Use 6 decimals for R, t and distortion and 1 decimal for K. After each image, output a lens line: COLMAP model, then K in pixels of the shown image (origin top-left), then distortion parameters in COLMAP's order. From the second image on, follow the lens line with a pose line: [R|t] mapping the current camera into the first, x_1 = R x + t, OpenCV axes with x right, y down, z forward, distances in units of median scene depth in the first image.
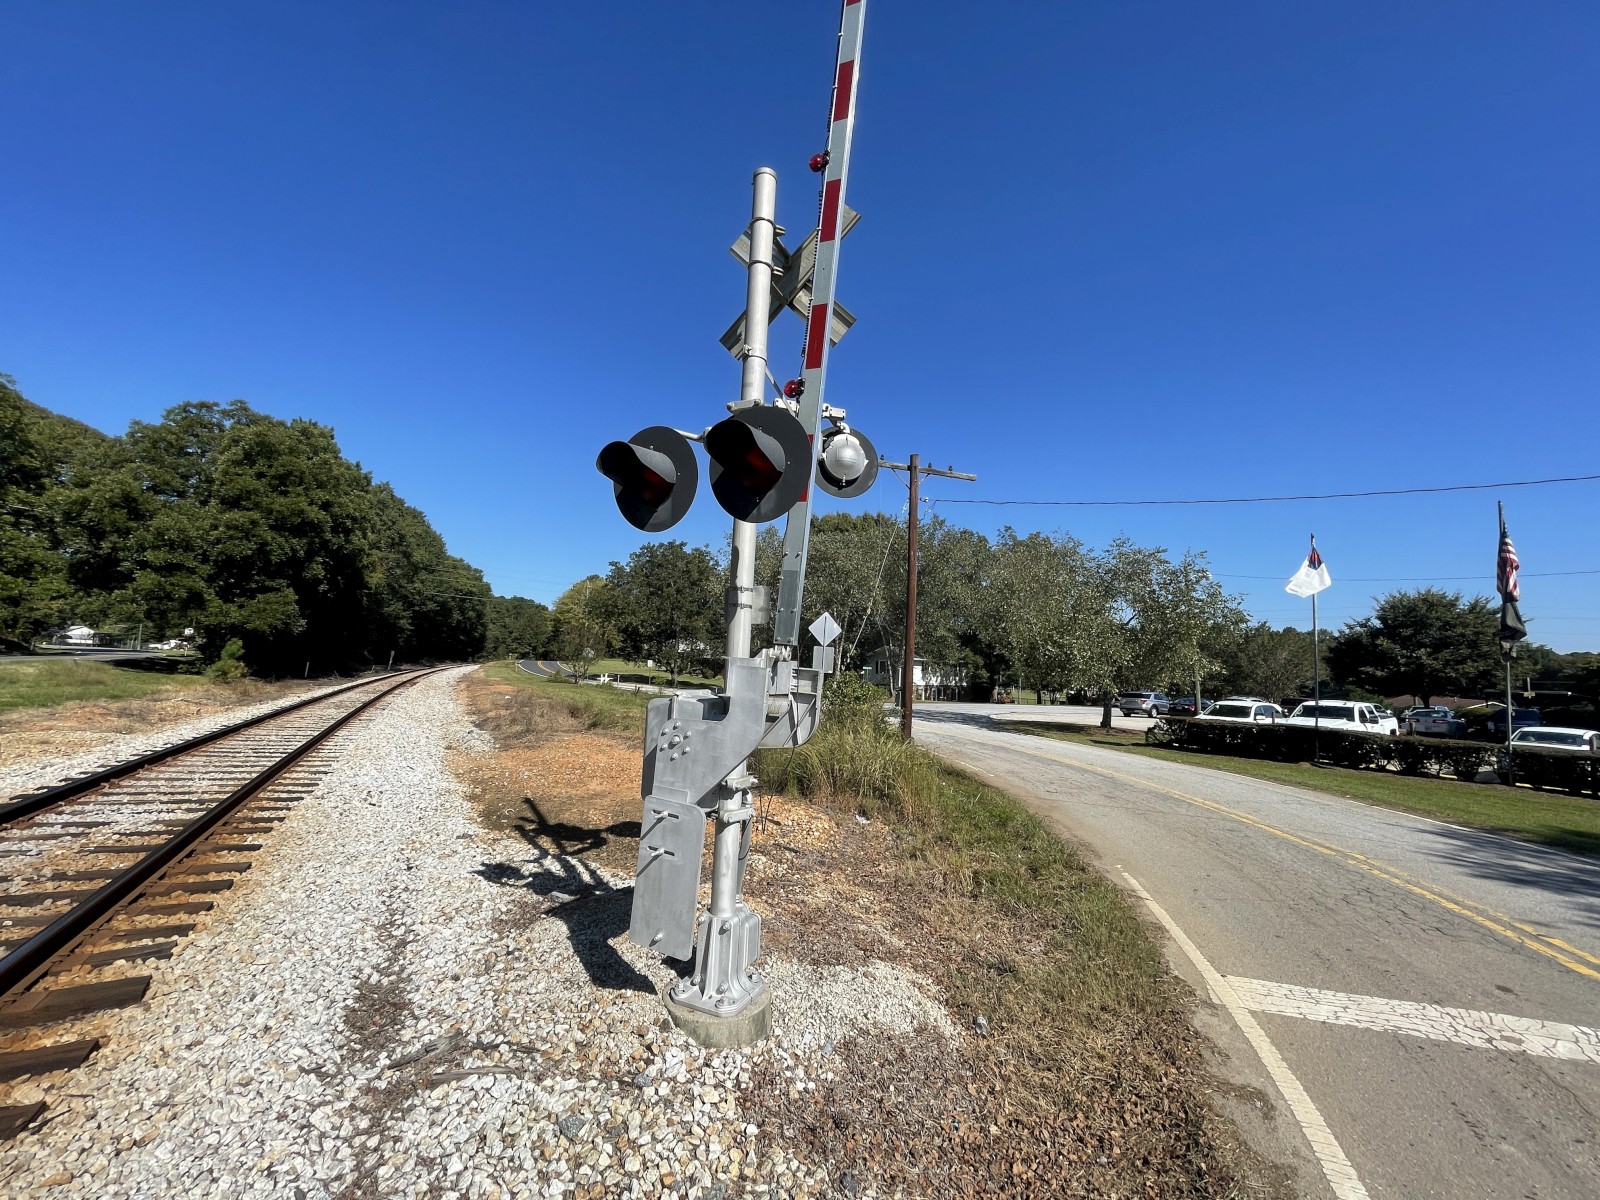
lens RADIAL K [[646.1, 0, 804.6], [0, 646.1, 594.7], [0, 0, 1]] dist [-0.001628, -0.000025]
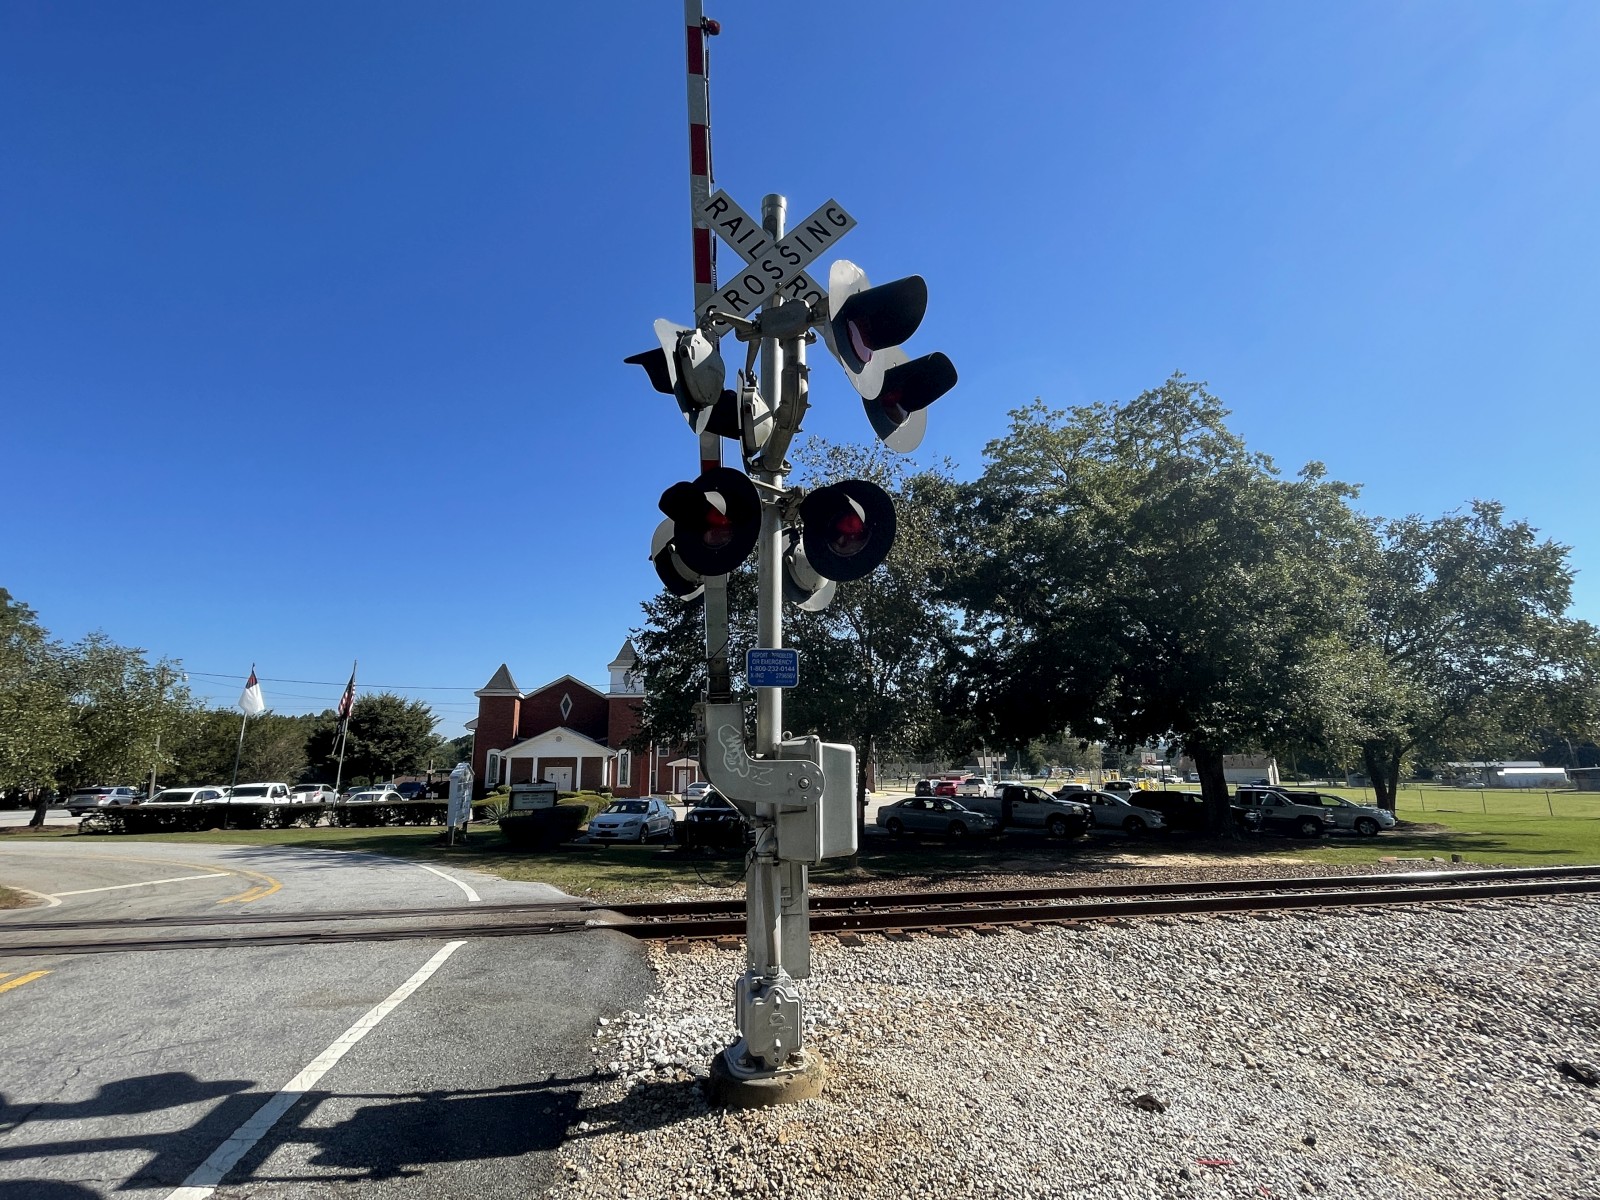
lens RADIAL K [[739.4, 0, 805.7], [0, 739.4, 602.8], [0, 0, 1]] dist [-0.001182, -0.001042]
pose [[0.359017, 0.165515, 0.918538, -0.194850], [-0.083871, 0.985890, -0.144870, -0.062001], [-0.929555, -0.025028, 0.367833, -0.483905]]
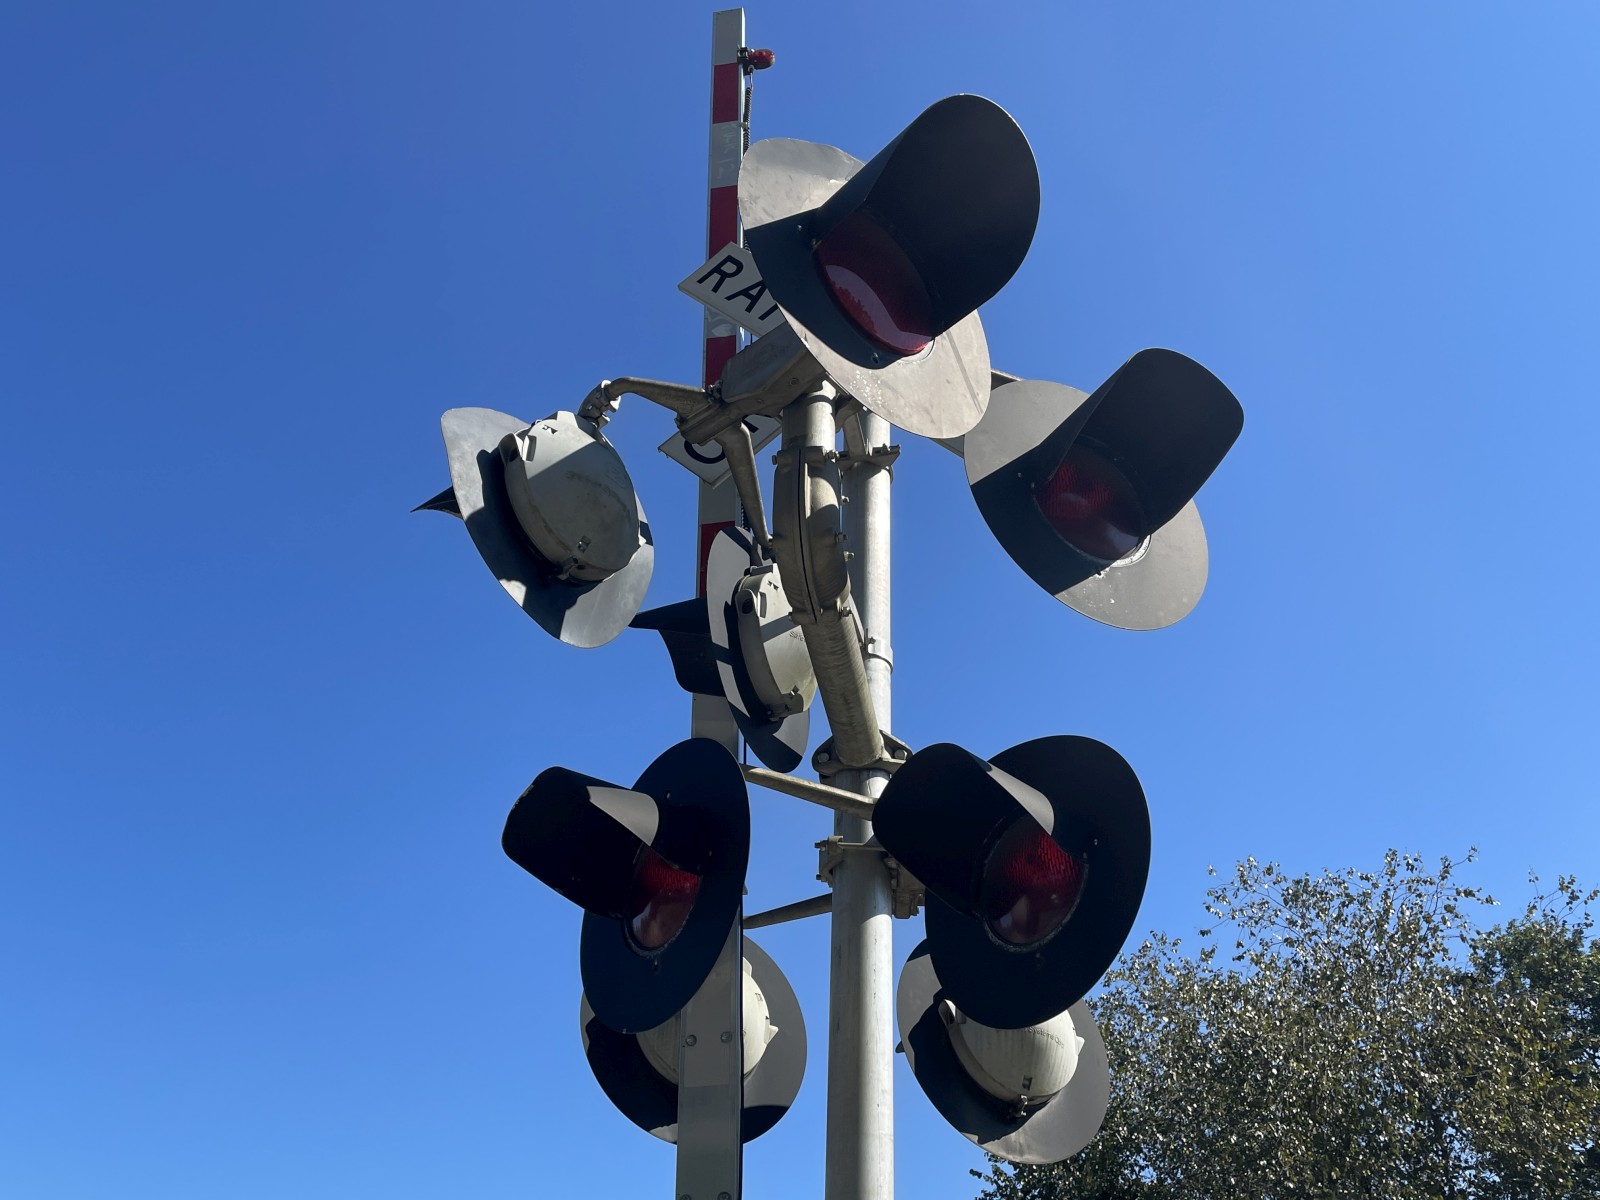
lens RADIAL K [[1352.8, 0, 800.0], [0, 1352.8, 600.0], [0, 0, 1]] dist [0.004707, 0.002622]
pose [[0.655271, 0.464172, 0.595956, -0.130465], [-0.105954, 0.837612, -0.535891, -0.060937], [-0.747926, 0.288010, 0.598044, -0.488868]]
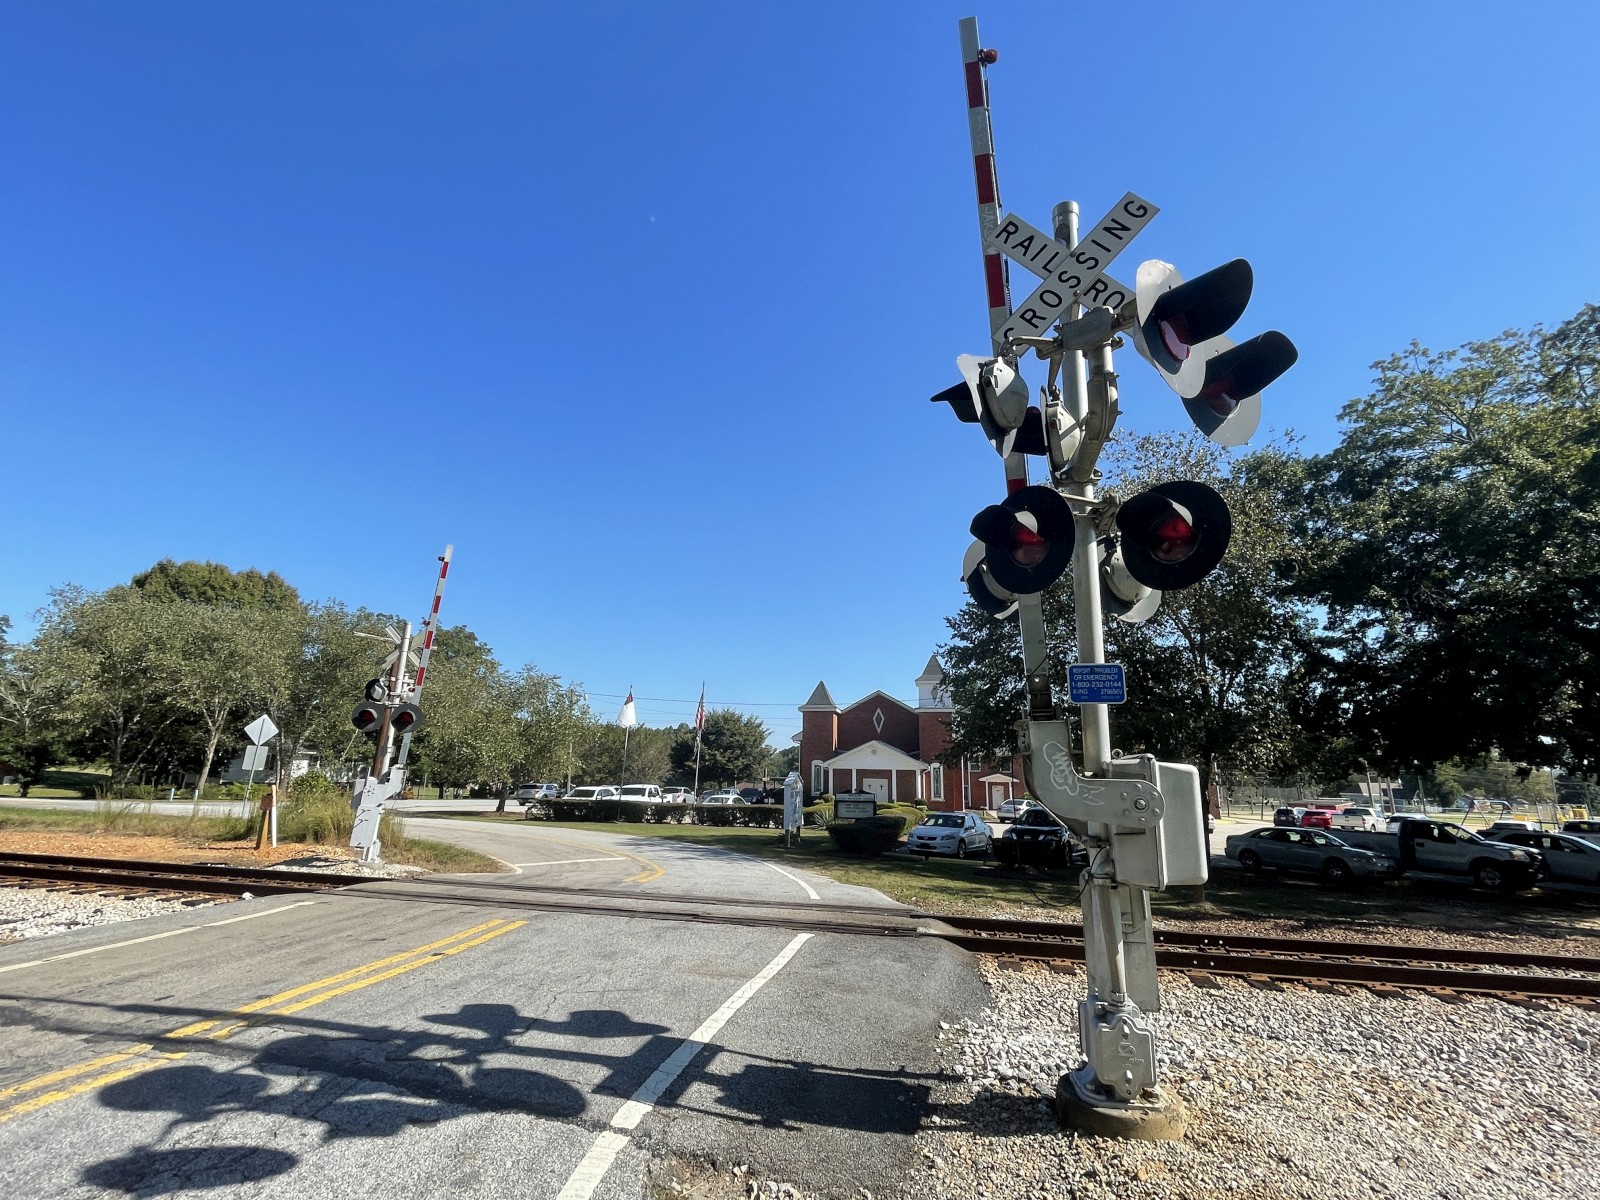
lens RADIAL K [[739.4, 0, 805.7], [0, 739.4, 602.8], [0, 0, 1]] dist [-0.001182, -0.001042]
pose [[0.698228, 0.148777, 0.700245, -0.202406], [-0.080271, 0.988268, -0.129933, -0.062359], [-0.711361, 0.034514, 0.701979, -0.485086]]
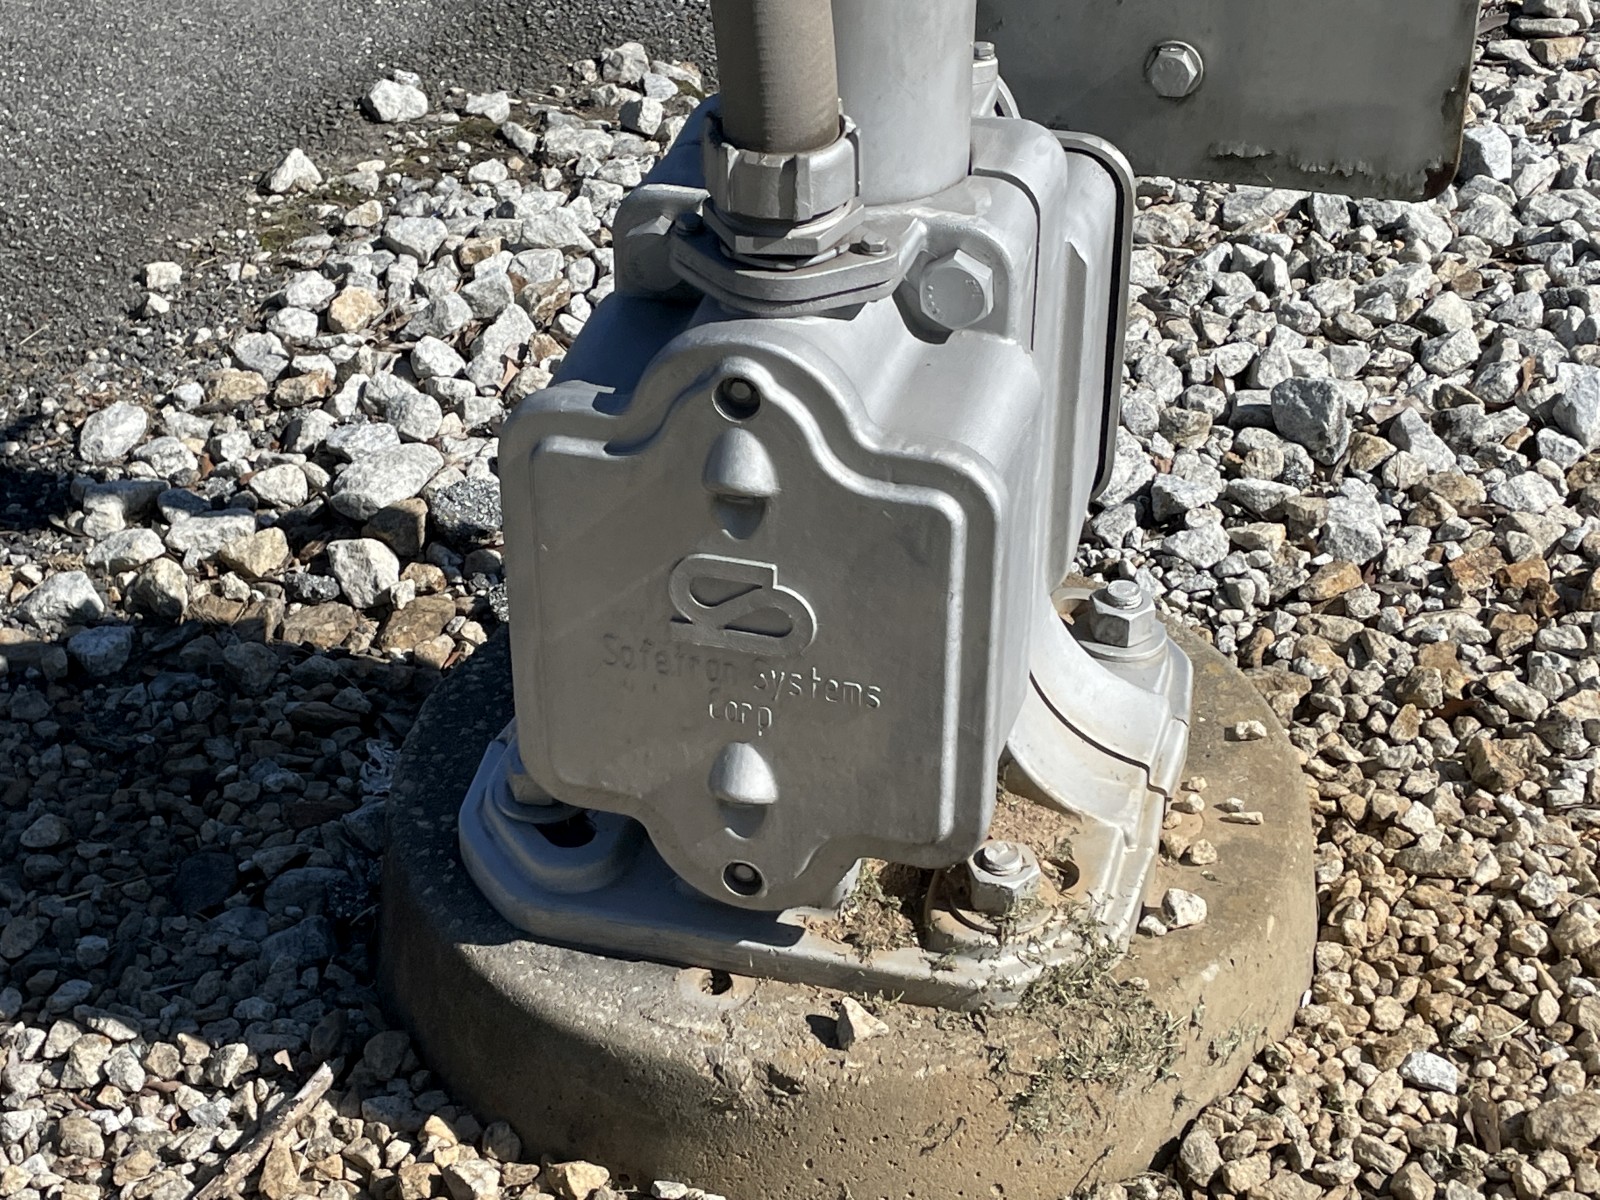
lens RADIAL K [[2724.9, 0, 800.0], [0, 2724.9, 600.0], [0, 0, 1]] dist [0.015981, 0.039876]
pose [[0.788928, -0.354842, 0.501678, -0.081928], [-0.045138, 0.780748, 0.623214, -0.038216], [-0.612826, -0.514315, 0.599937, -0.462711]]
